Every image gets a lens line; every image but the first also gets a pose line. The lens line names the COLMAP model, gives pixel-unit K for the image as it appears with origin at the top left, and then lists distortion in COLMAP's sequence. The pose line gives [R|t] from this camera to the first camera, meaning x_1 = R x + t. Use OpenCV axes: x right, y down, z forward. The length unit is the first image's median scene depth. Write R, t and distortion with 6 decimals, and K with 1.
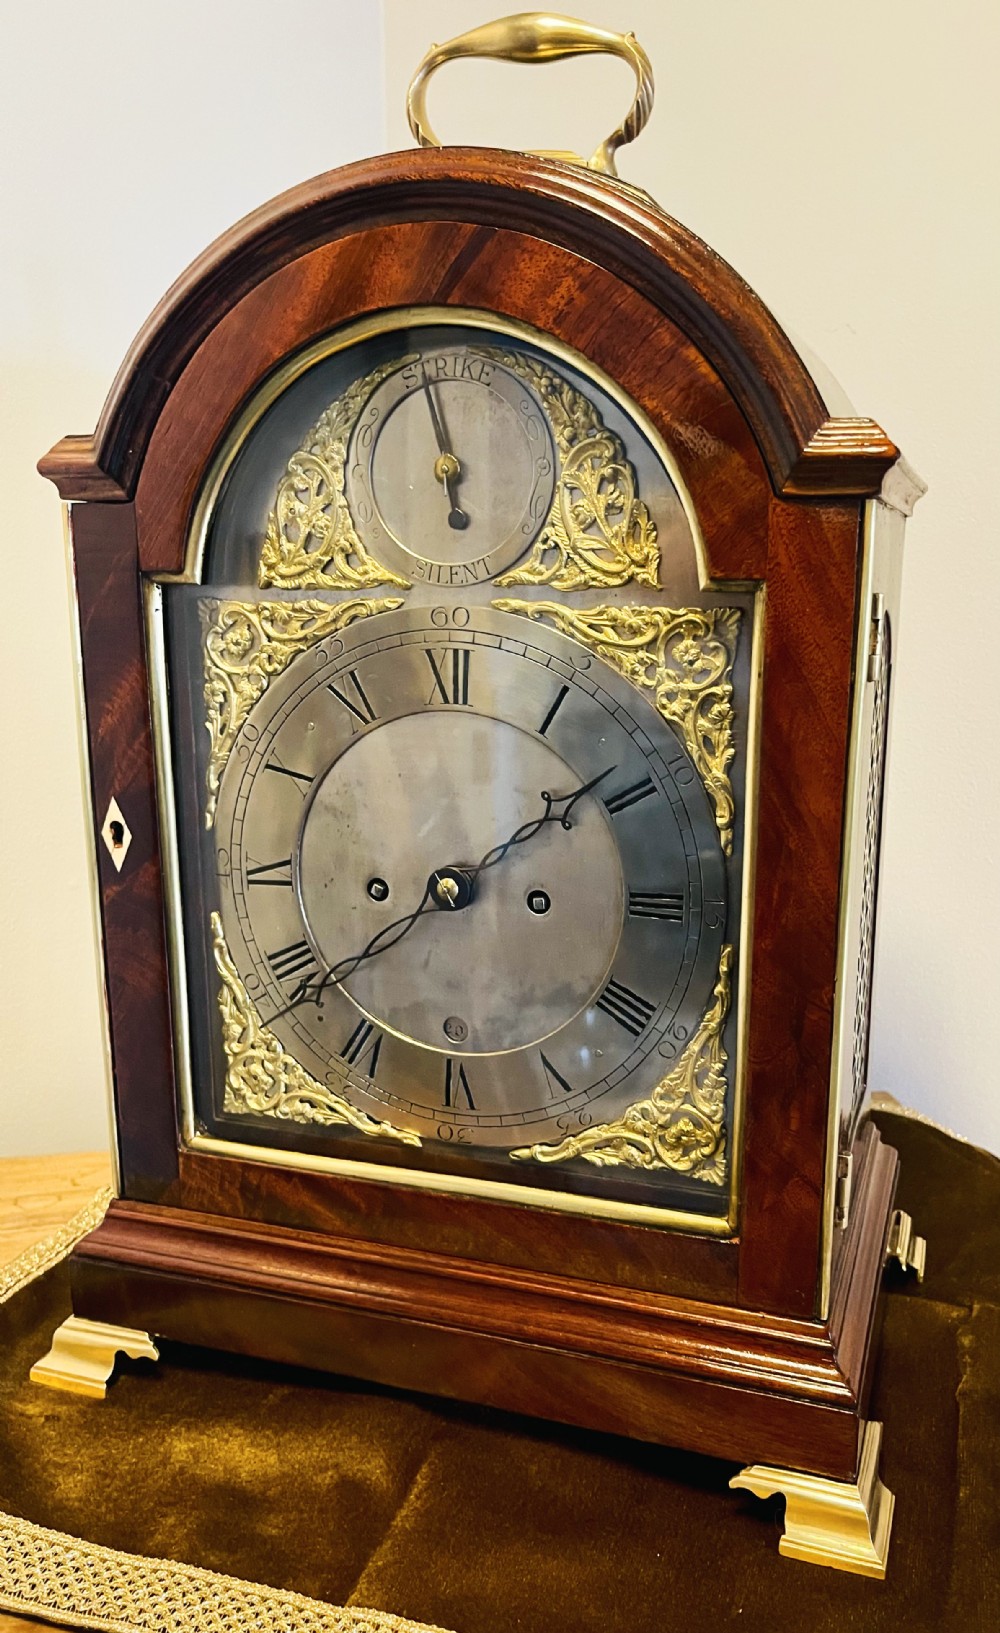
lens RADIAL K [[1274.9, 0, 583.4], [0, 1274.9, 855.4], [0, 0, 1]] dist [0.049671, -0.022892]
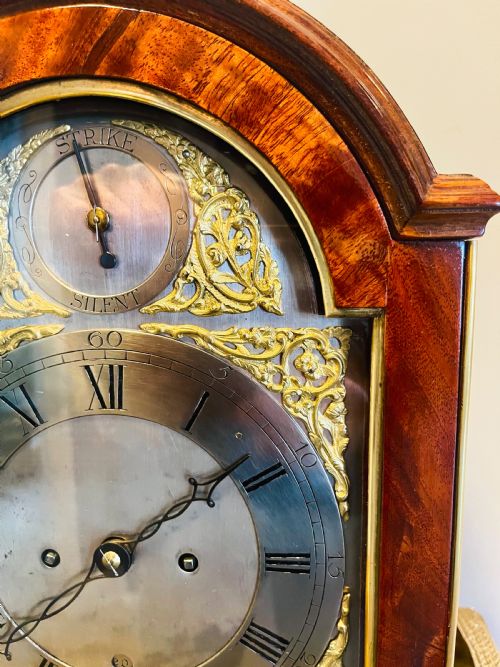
lens RADIAL K [[499.2, 0, 250.8], [0, 499.2, 345.4], [0, 0, 1]] dist [0.025202, -0.037963]
pose [[0.977009, -0.049372, 0.207403, -0.066400], [0.065381, 0.995327, -0.071054, -0.134020], [-0.202926, 0.082980, 0.975672, 0.495712]]
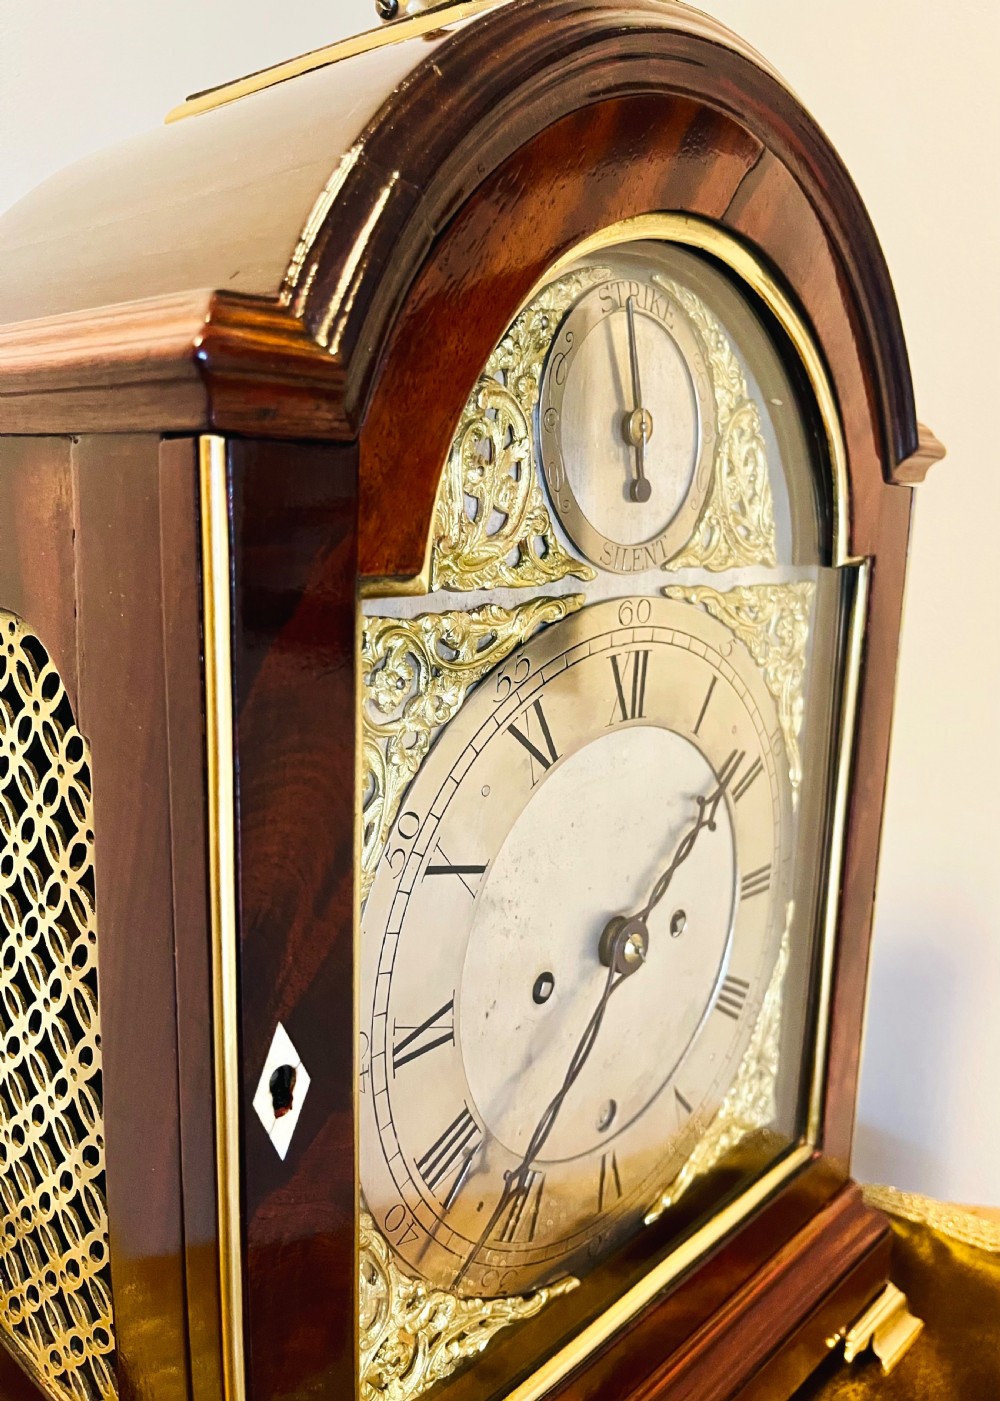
lens RADIAL K [[1115.8, 0, 536.0], [0, 1115.8, 720.1], [0, 0, 1]] dist [0.039067, -0.045524]
pose [[0.404049, -0.181148, 0.896622, -0.735768], [0.170319, 0.977953, 0.120828, -0.208393], [-0.898741, 0.103892, 0.425993, 0.744952]]
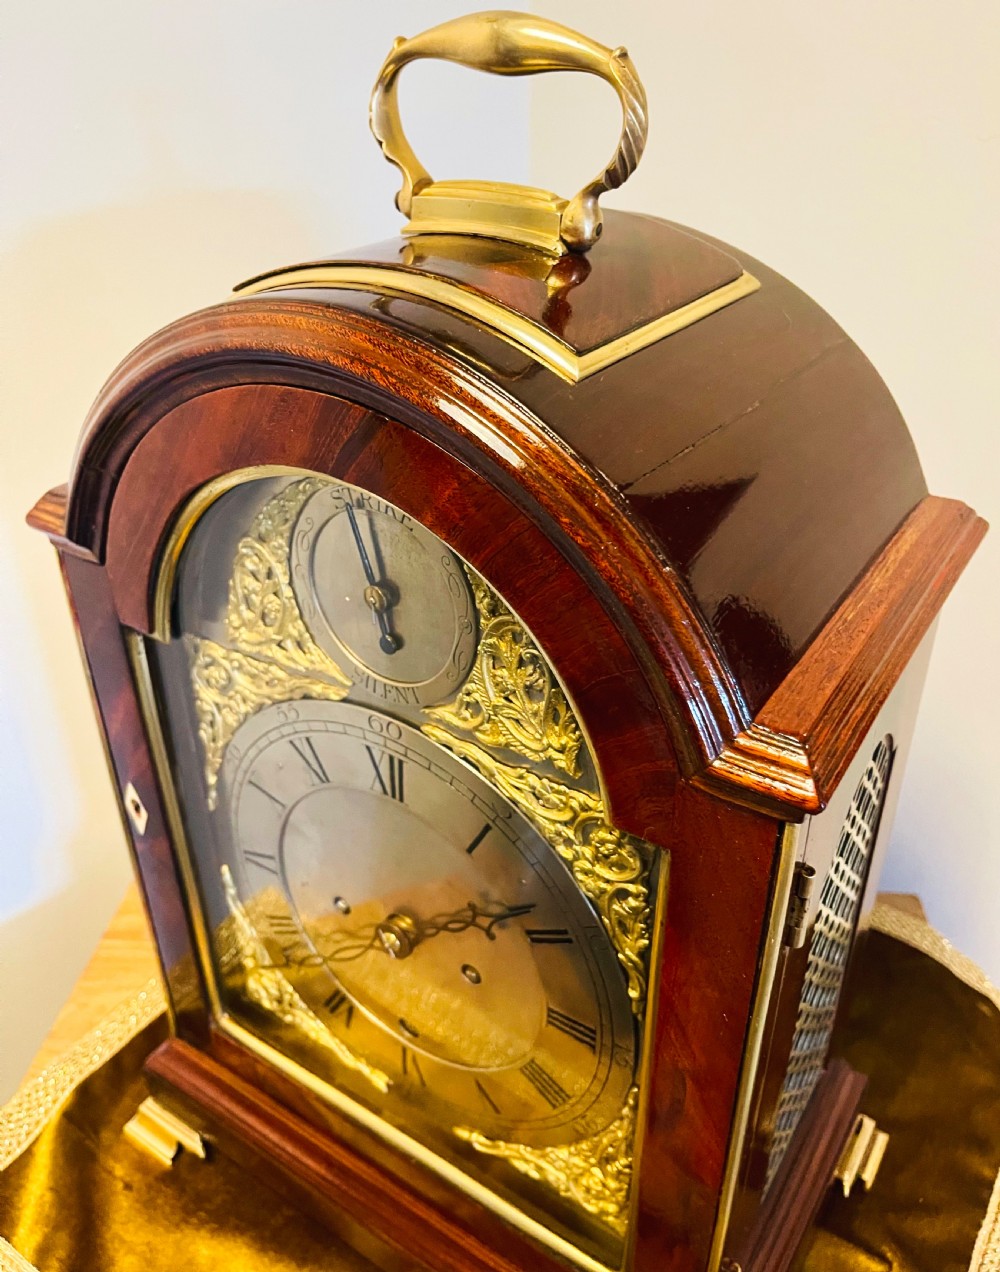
lens RADIAL K [[1008.1, 0, 495.9], [0, 1008.1, 629.6], [0, 0, 1]] dist [0.048690, -0.000131]
pose [[0.959605, 0.124552, -0.252280, 0.157425], [-0.042718, 0.950777, 0.306917, -0.483387], [0.278090, -0.283742, 0.917691, 0.326469]]
